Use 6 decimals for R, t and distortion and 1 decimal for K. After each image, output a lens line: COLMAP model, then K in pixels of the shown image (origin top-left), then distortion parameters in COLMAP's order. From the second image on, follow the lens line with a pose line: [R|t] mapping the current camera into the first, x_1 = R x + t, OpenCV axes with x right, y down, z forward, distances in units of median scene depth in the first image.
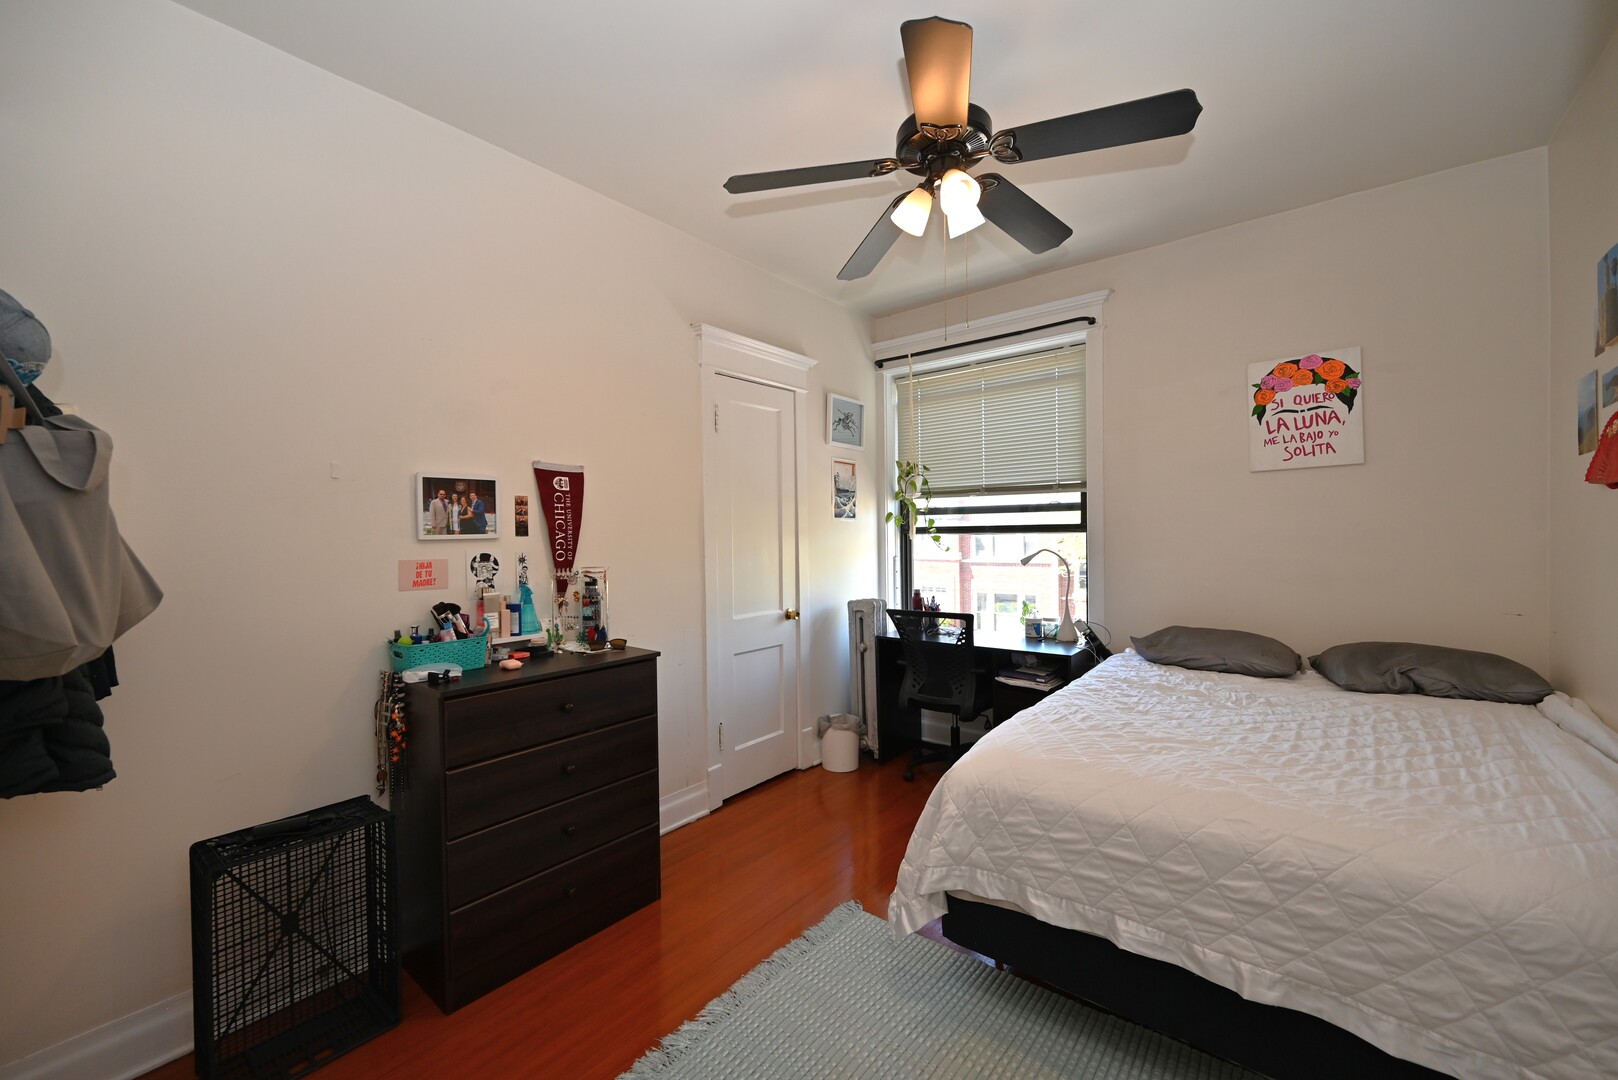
lens RADIAL K [[649.3, 0, 801.2], [0, 649.3, 537.5], [0, 0, 1]] dist [0.002184, 0.000702]
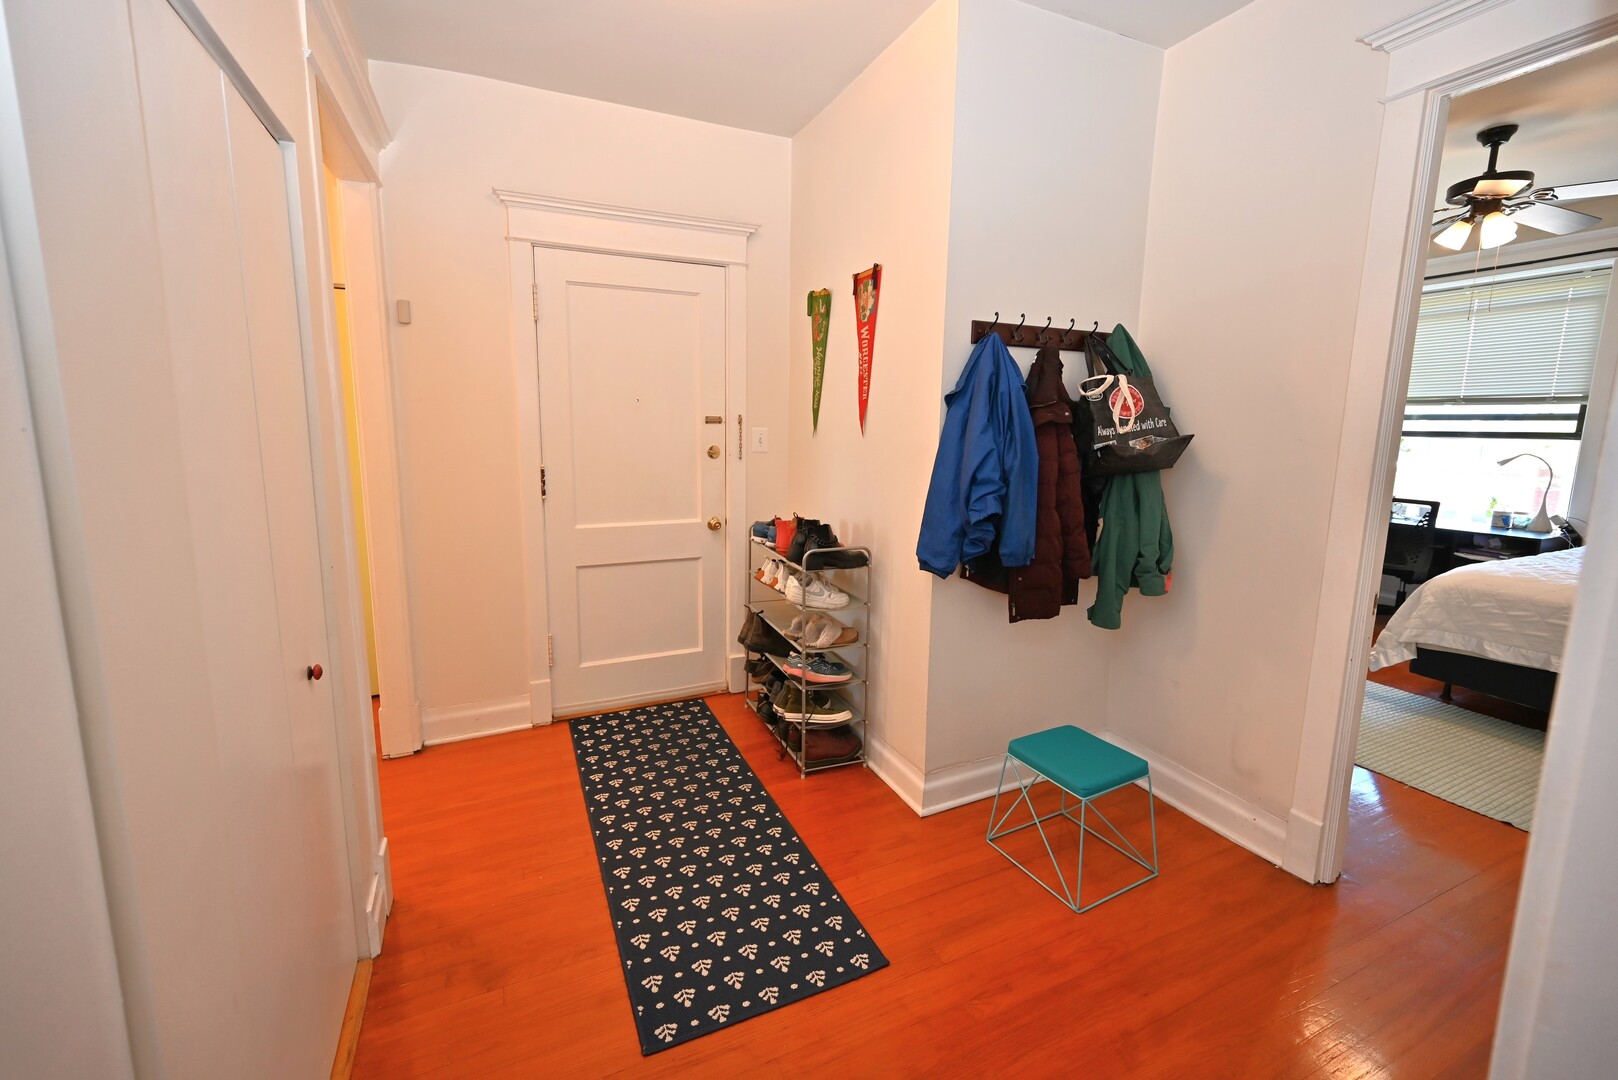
lens RADIAL K [[649.3, 0, 788.3], [0, 649.3, 518.5], [0, 0, 1]] dist [0.002184, 0.000702]
pose [[0.887680, 0.084119, -0.452713, -0.282911], [-0.018937, 0.989009, 0.146636, -0.013751], [0.460072, -0.121593, 0.879516, -0.706002]]
